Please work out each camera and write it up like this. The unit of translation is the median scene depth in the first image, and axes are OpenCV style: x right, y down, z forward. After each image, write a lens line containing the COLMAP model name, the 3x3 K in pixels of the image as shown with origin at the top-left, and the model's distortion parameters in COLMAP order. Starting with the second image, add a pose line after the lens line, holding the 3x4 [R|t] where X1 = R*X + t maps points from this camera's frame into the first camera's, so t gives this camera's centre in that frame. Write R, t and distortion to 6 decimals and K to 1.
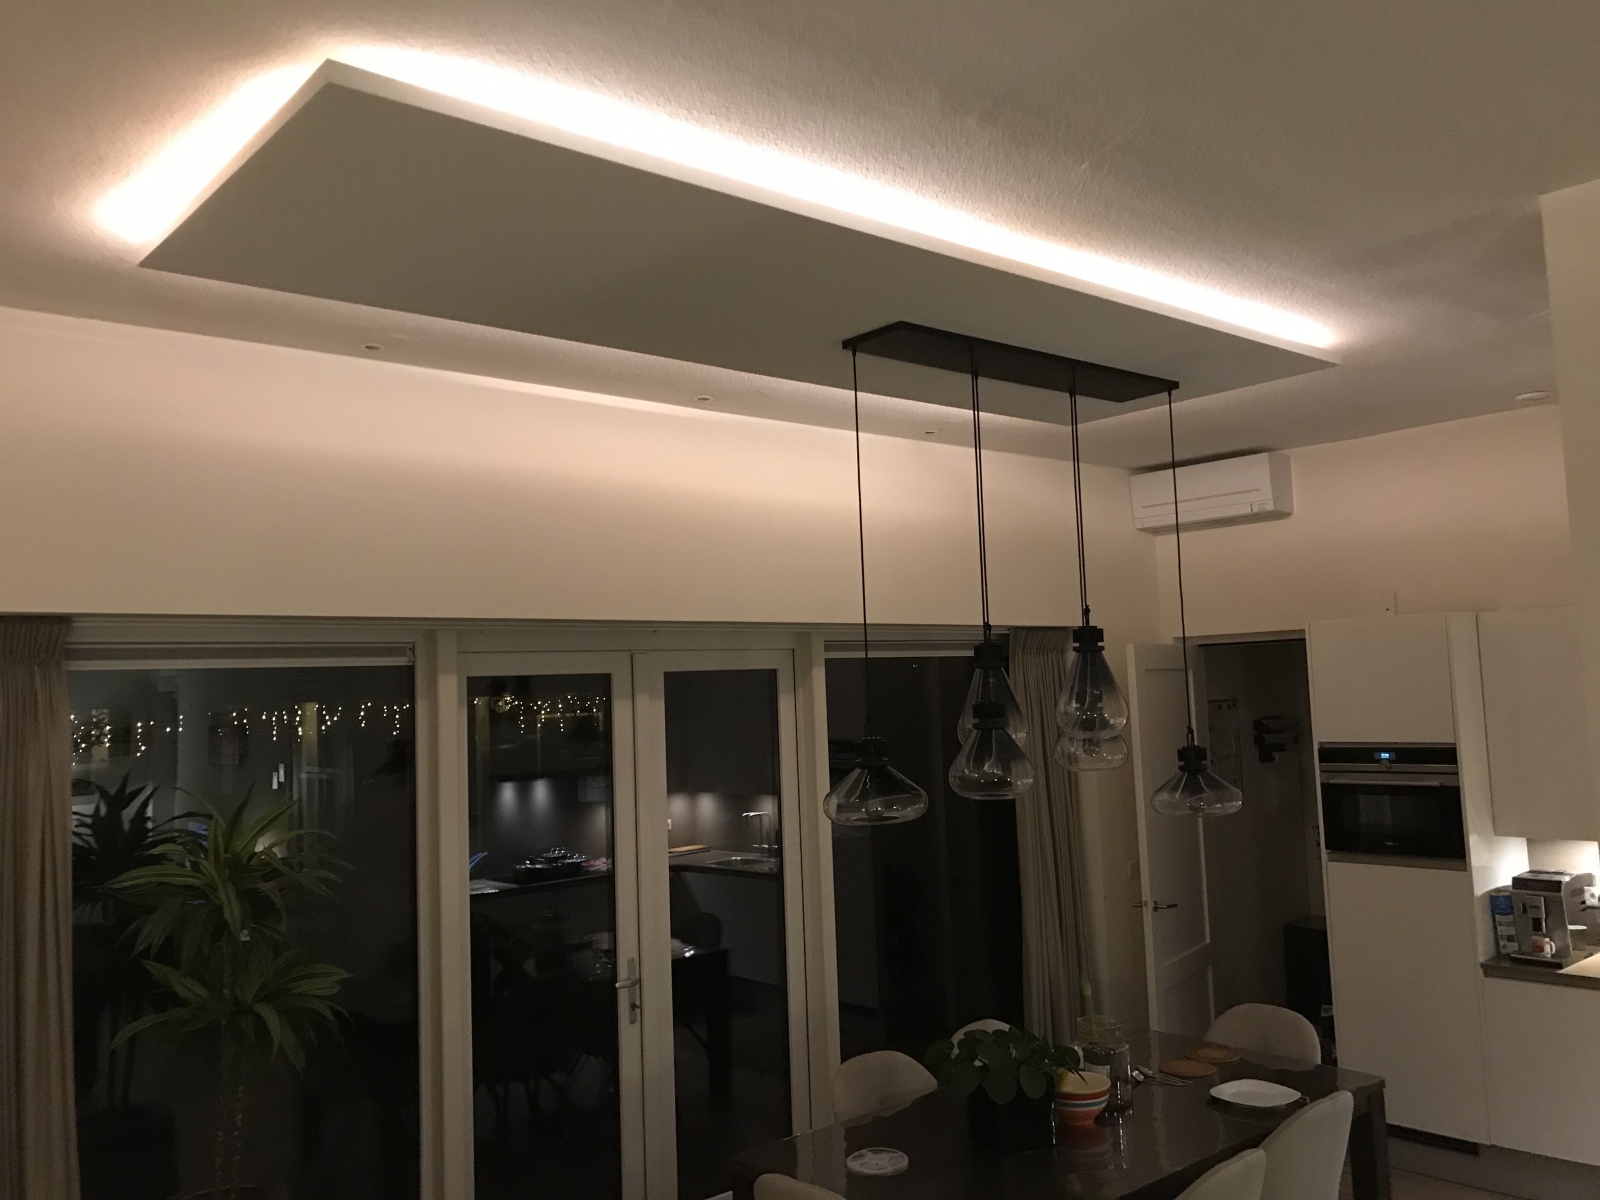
lens RADIAL K [[1305.2, 0, 782.4], [0, 1305.2, 595.6], [0, 0, 1]] dist [0.011676, -0.011763]
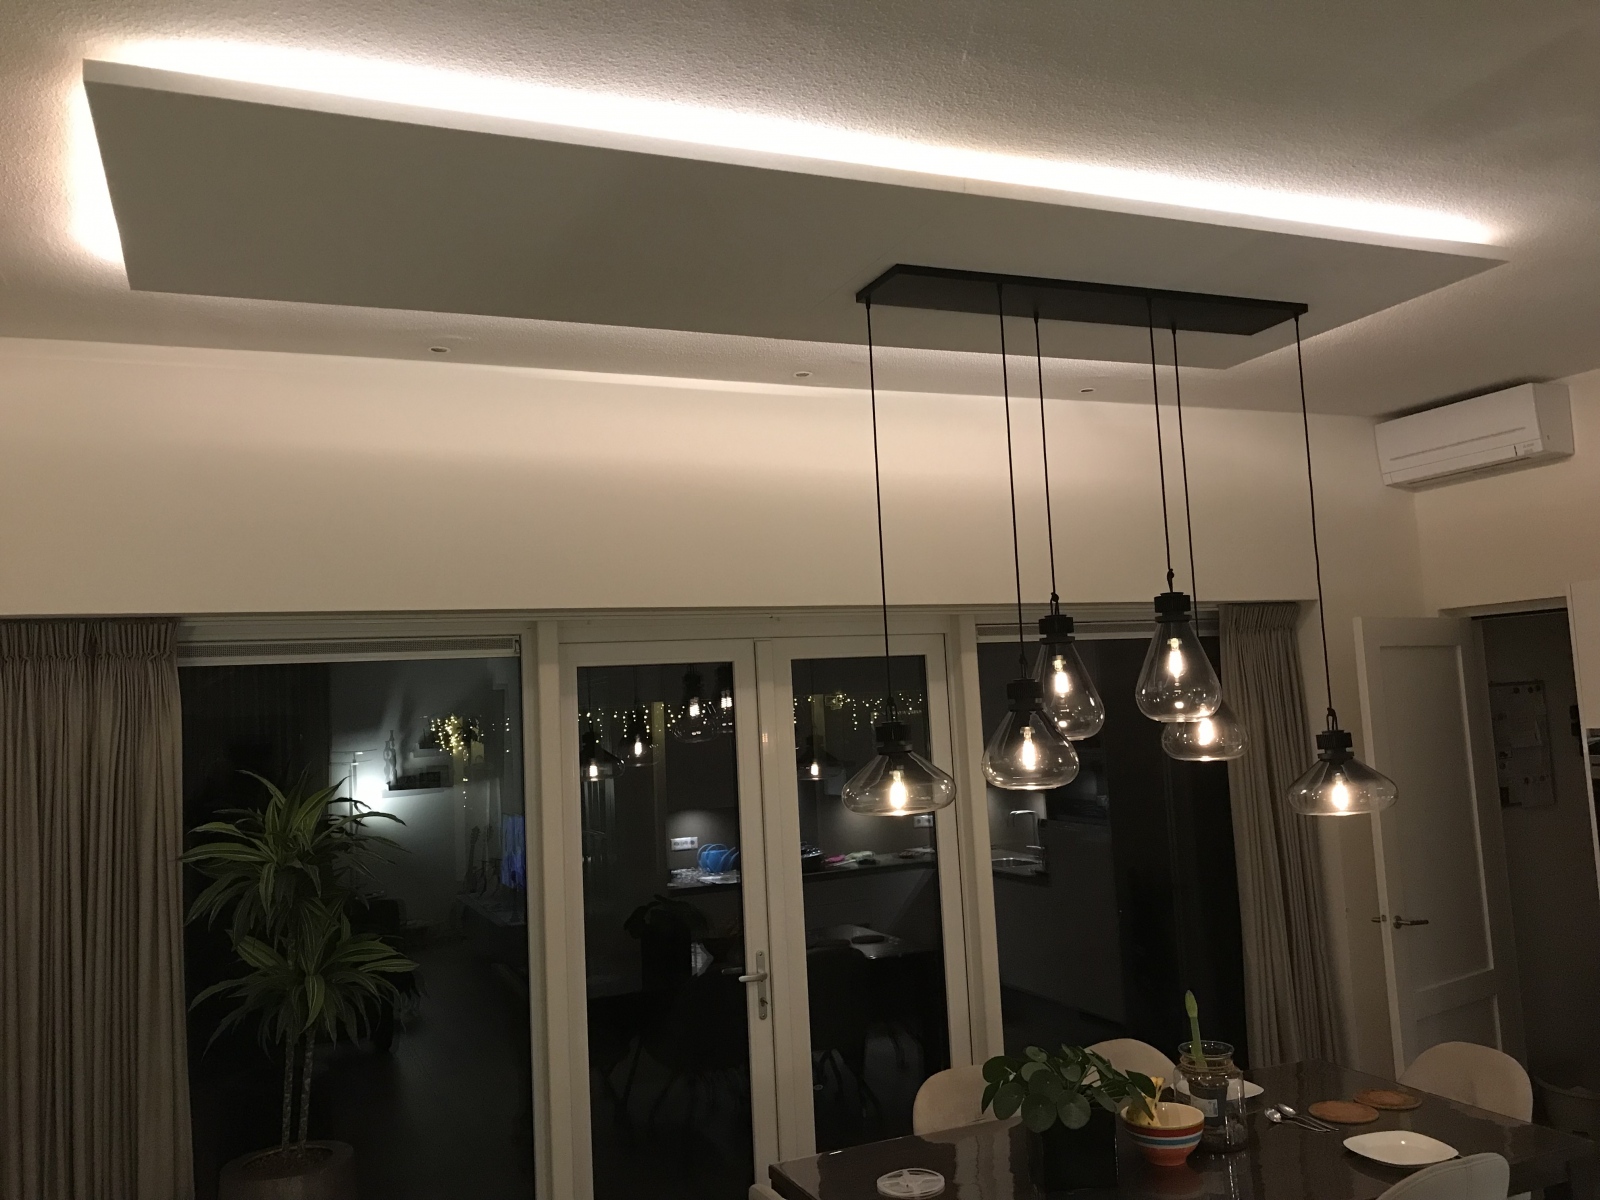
lens RADIAL K [[1305.2, 0, 806.1], [0, 1305.2, 602.4], [0, 0, 1]] dist [0.011676, -0.011763]
pose [[0.952850, -0.034443, -0.301481, 0.204008], [0.035844, 0.999357, -0.000886, 0.016587], [0.301318, -0.009962, 0.953472, 0.074408]]
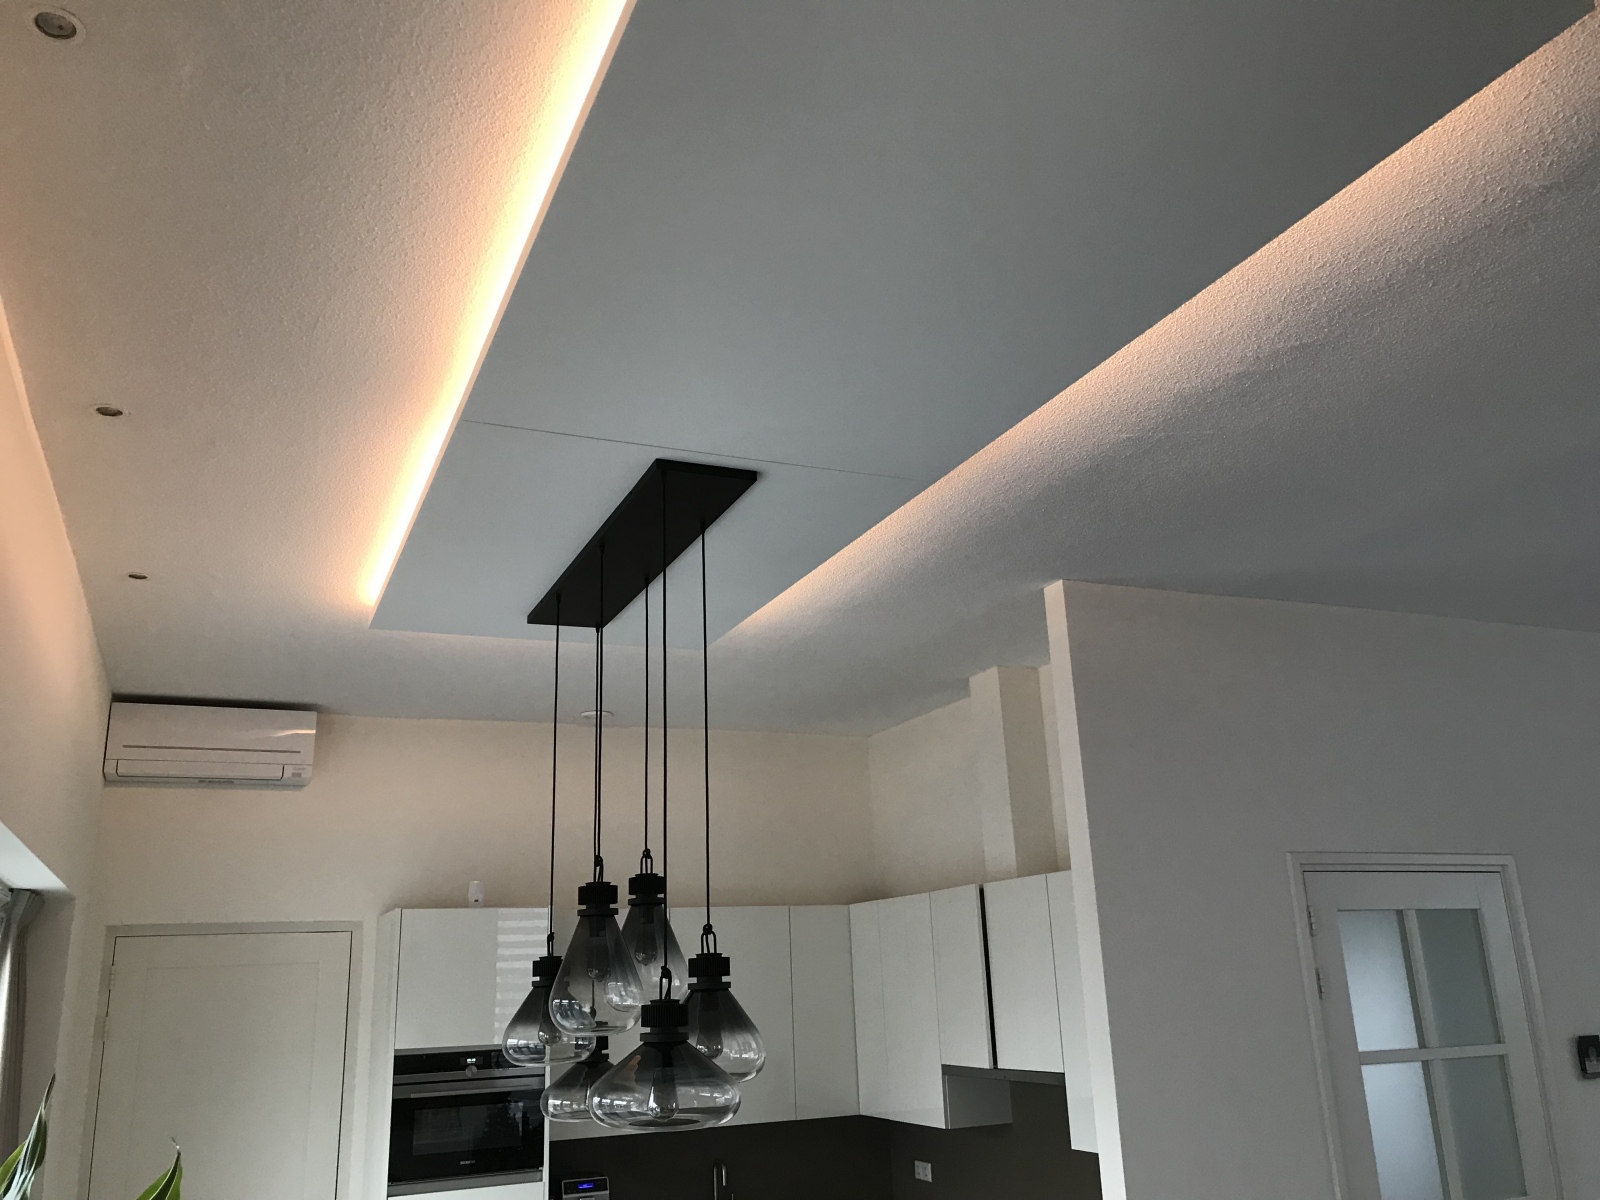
lens RADIAL K [[1305.2, 0, 792.5], [0, 1305.2, 592.6], [0, 0, 1]] dist [0.011676, -0.011763]
pose [[0.300299, 0.295695, 0.906855, -0.412079], [-0.048842, 0.954255, -0.294977, 0.067758], [-0.952594, 0.044289, 0.301004, 0.487500]]
